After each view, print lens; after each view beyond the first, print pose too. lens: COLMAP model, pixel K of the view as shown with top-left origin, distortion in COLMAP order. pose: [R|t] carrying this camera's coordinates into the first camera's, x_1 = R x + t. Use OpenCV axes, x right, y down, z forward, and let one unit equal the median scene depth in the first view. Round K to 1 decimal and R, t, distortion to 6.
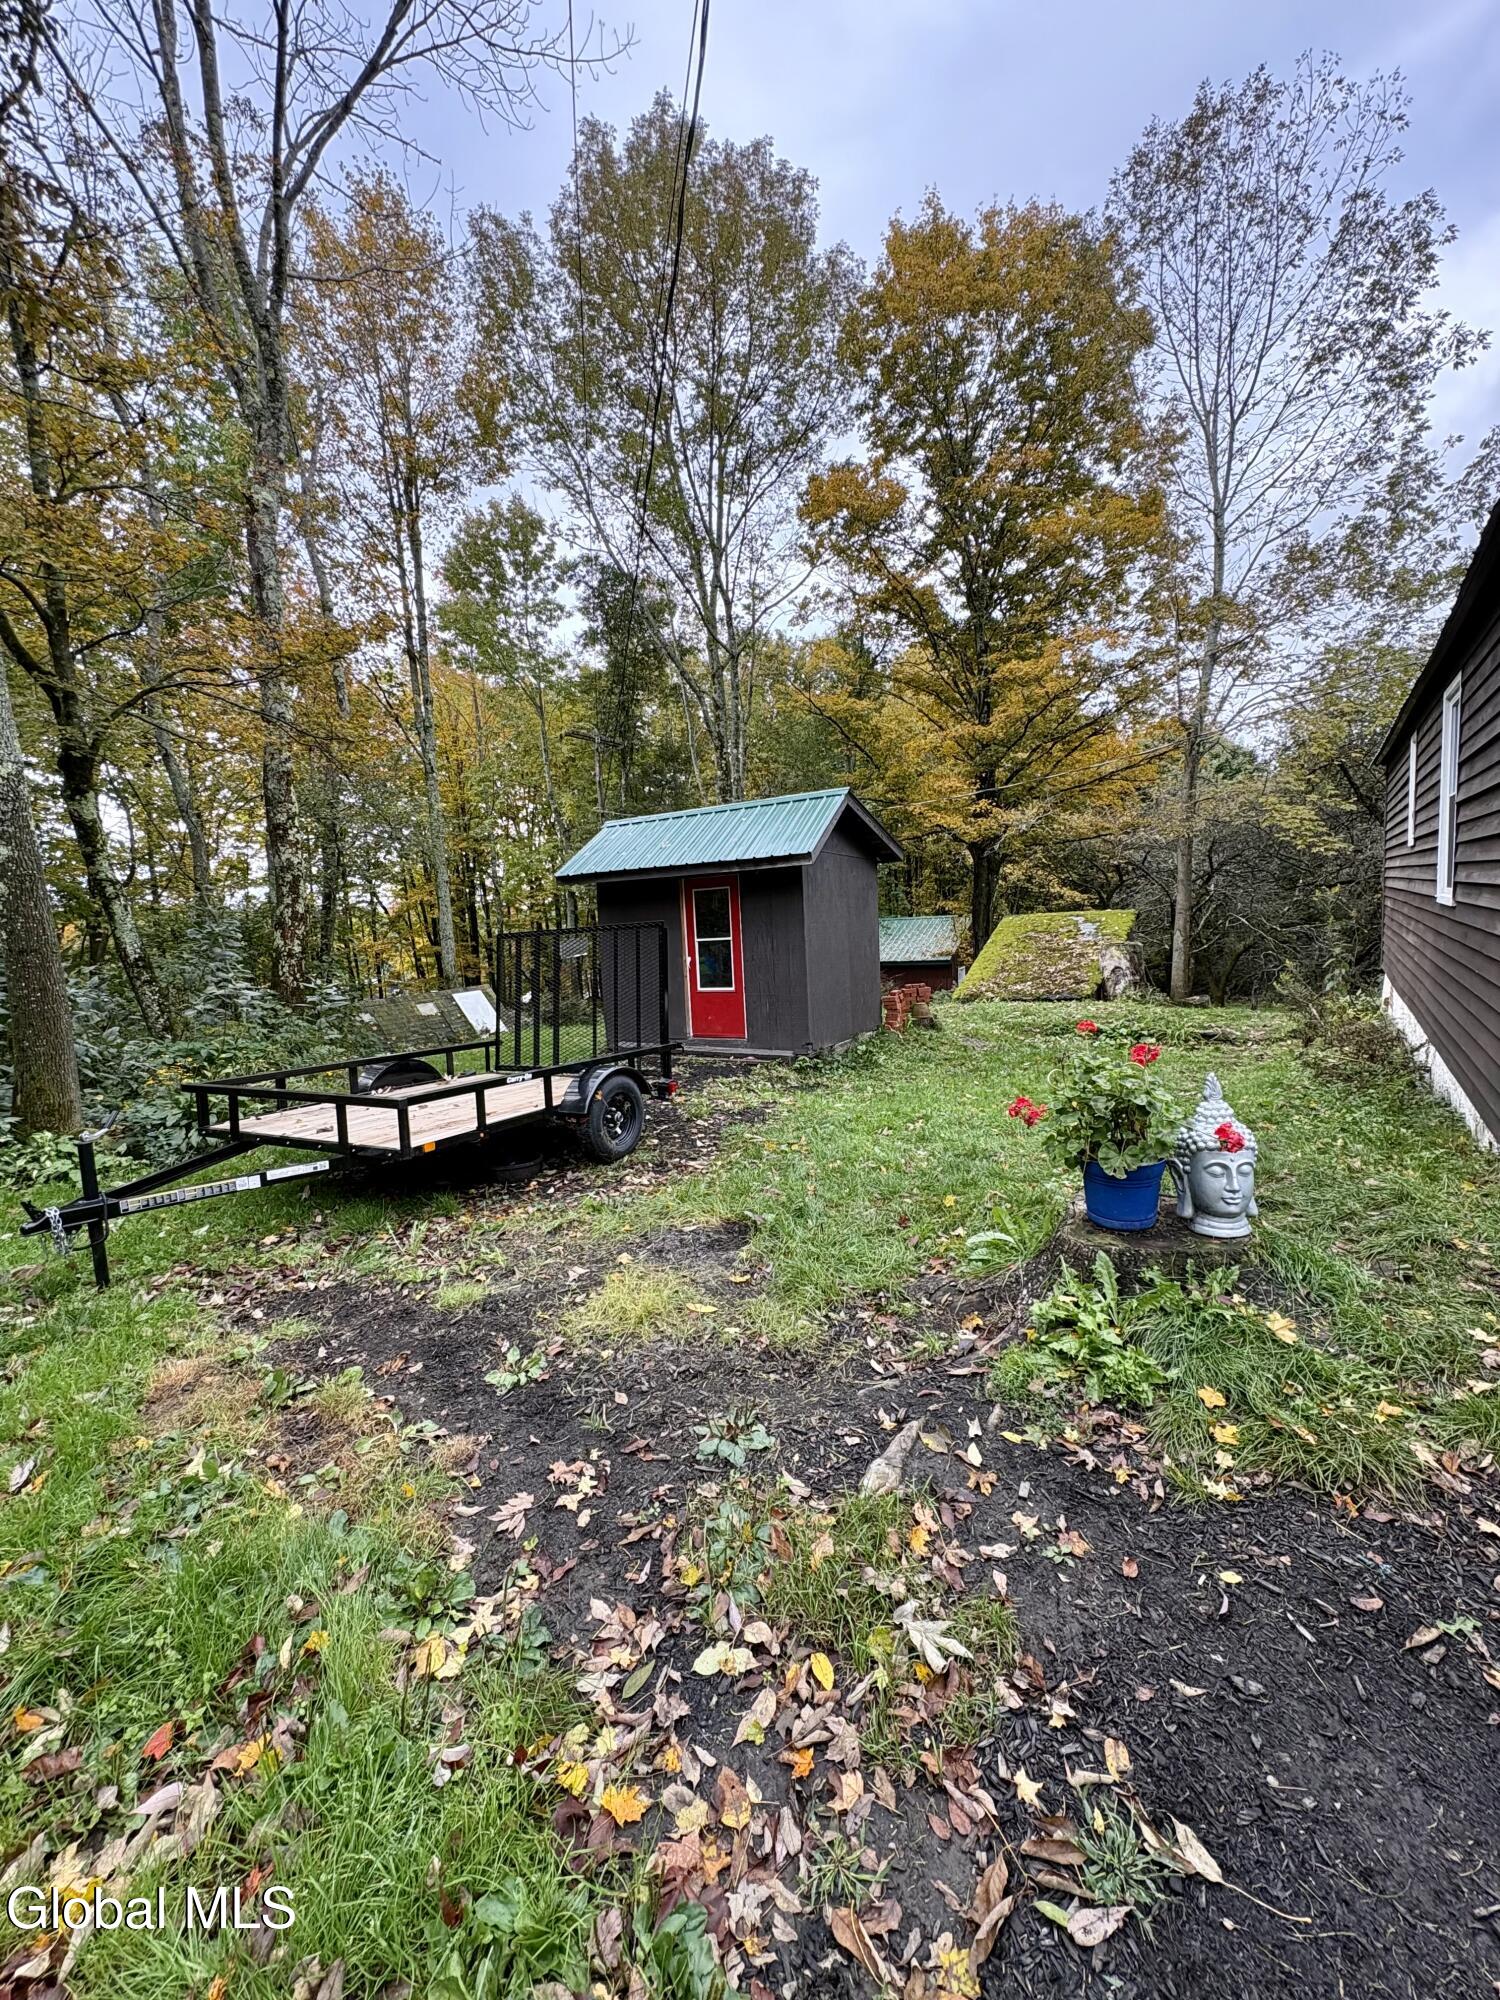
lens RADIAL K [[796.0, 0, 750.0], [0, 796.0, 1000.0], [0, 0, 1]] dist [-0.000475, 0.000264]
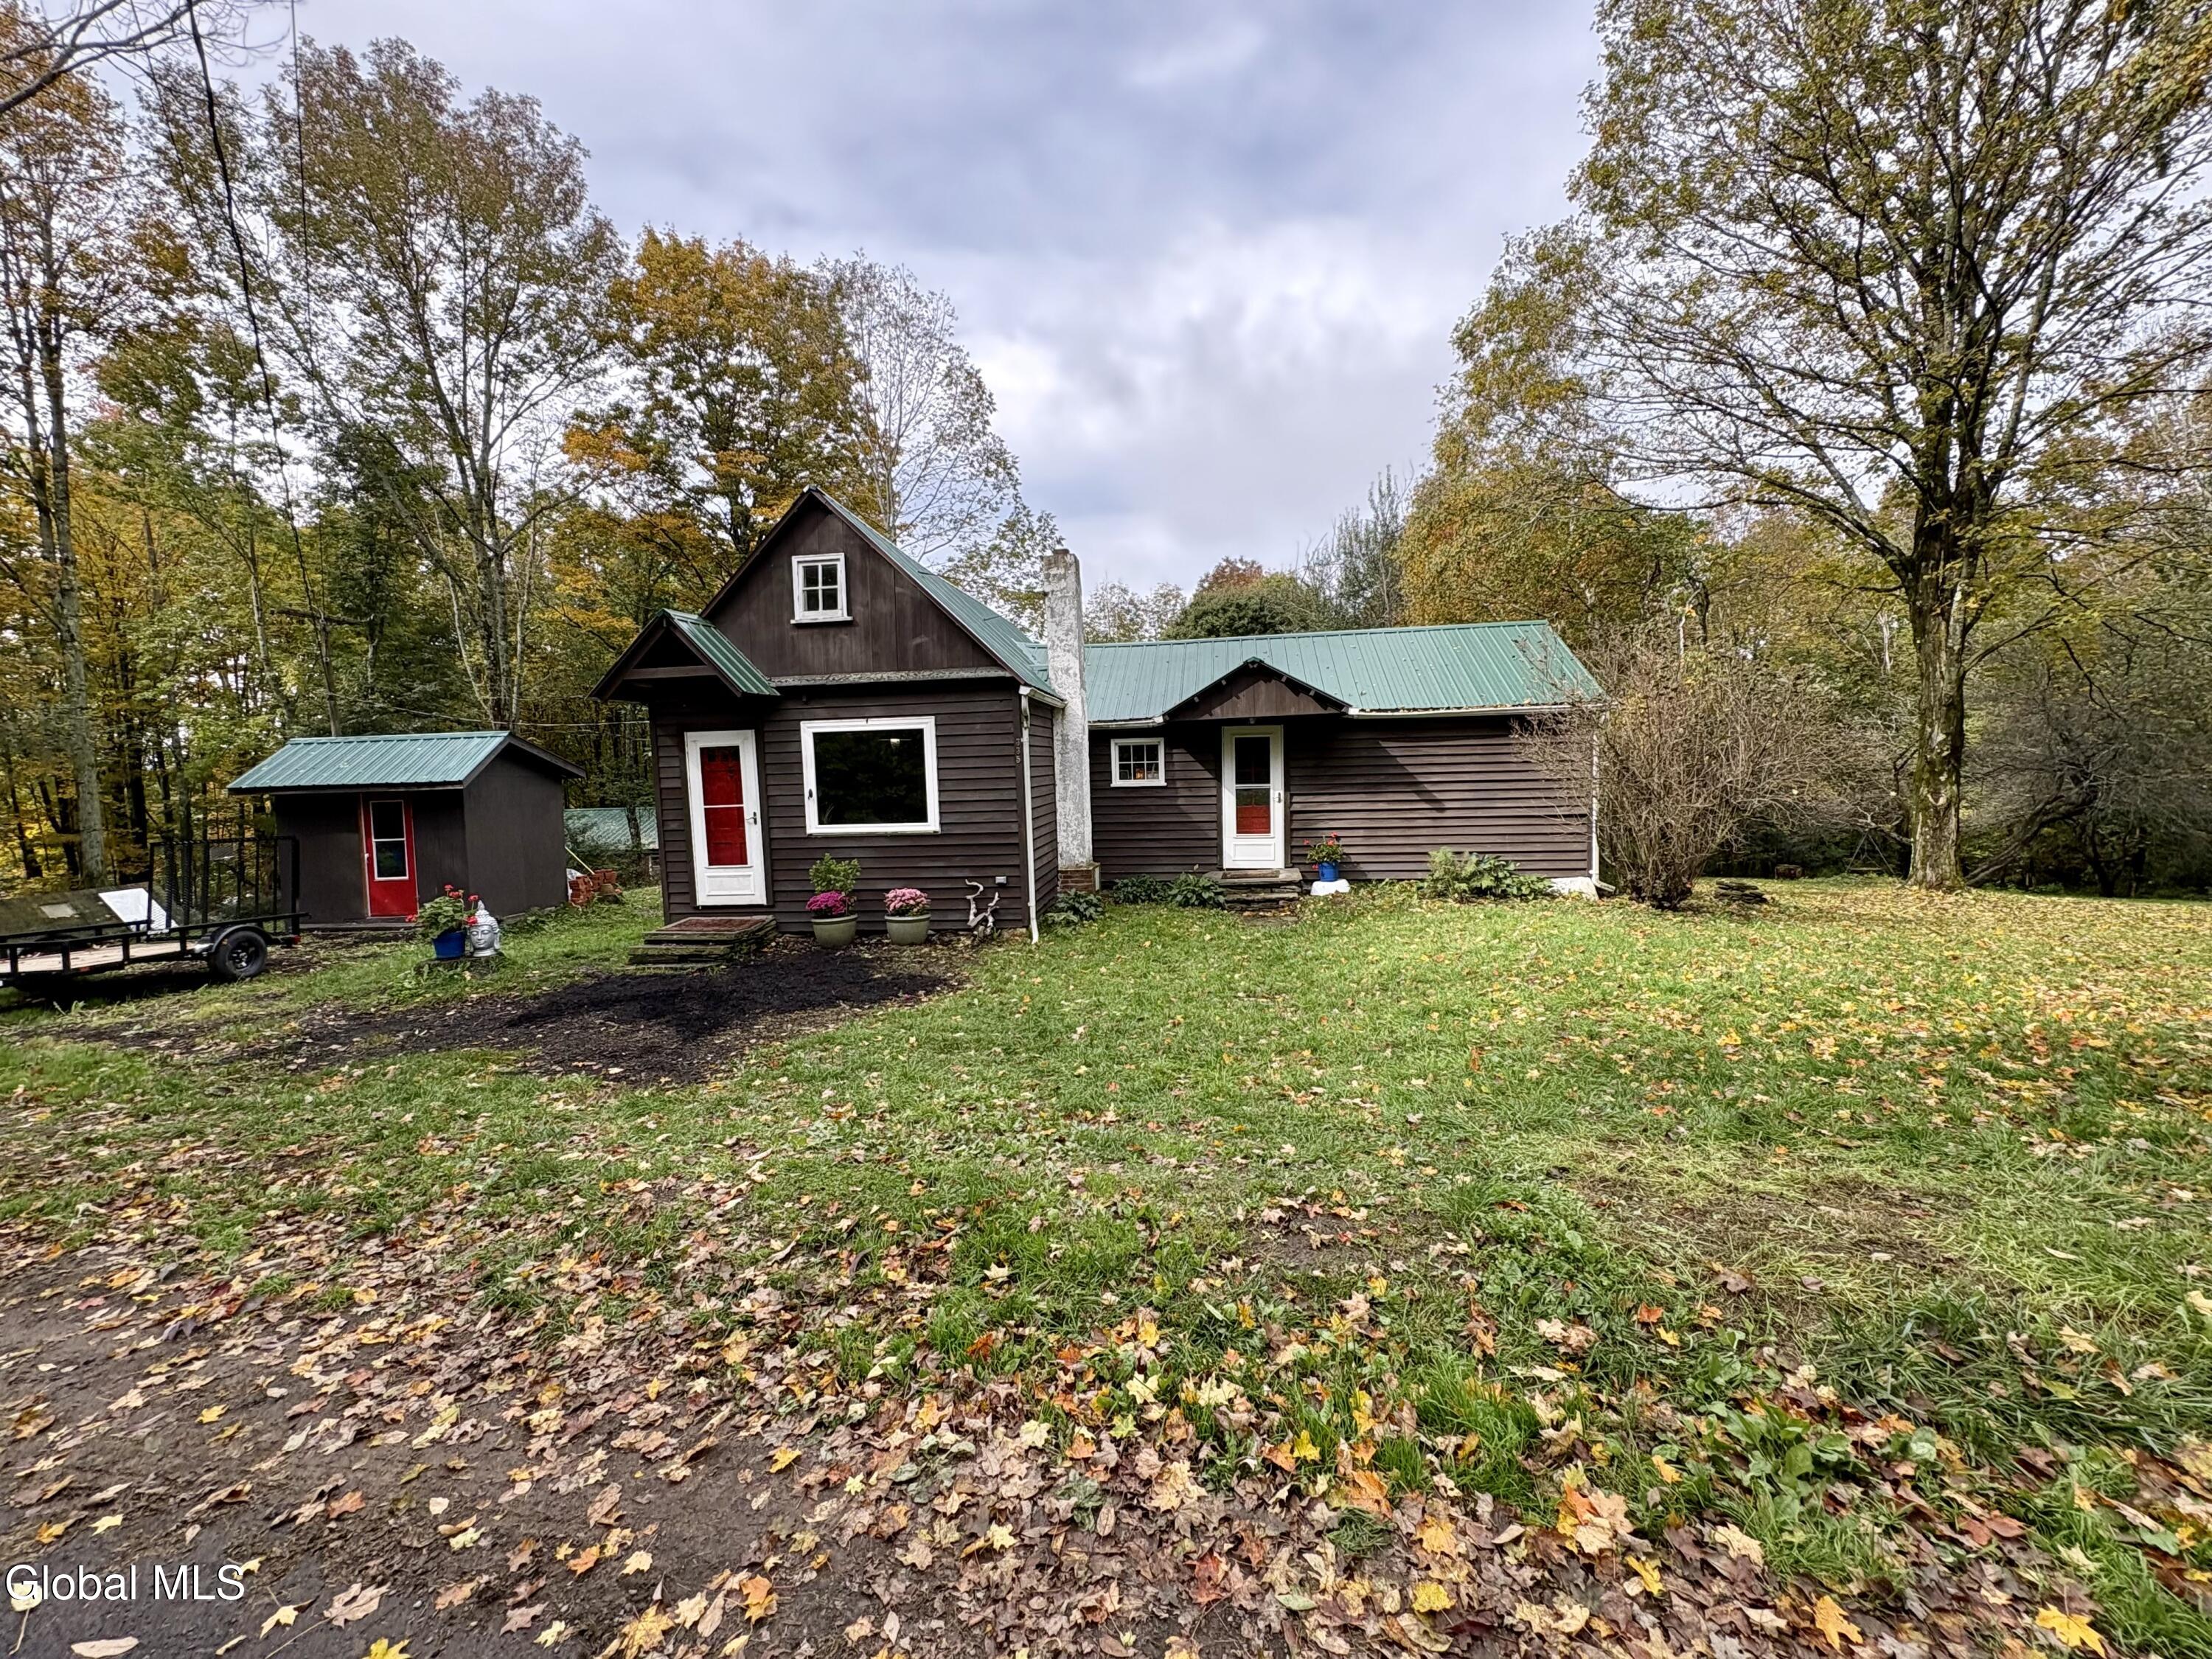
lens RADIAL K [[880.4, 0, 1106.0], [0, 880.4, 829.5], [0, 0, 1]] dist [-0.000475, 0.000264]
pose [[0.879470, -0.003774, 0.475939, 0.138482], [0.033547, 0.997973, -0.054076, 0.010979], [-0.474770, 0.063525, 0.877814, -0.377961]]
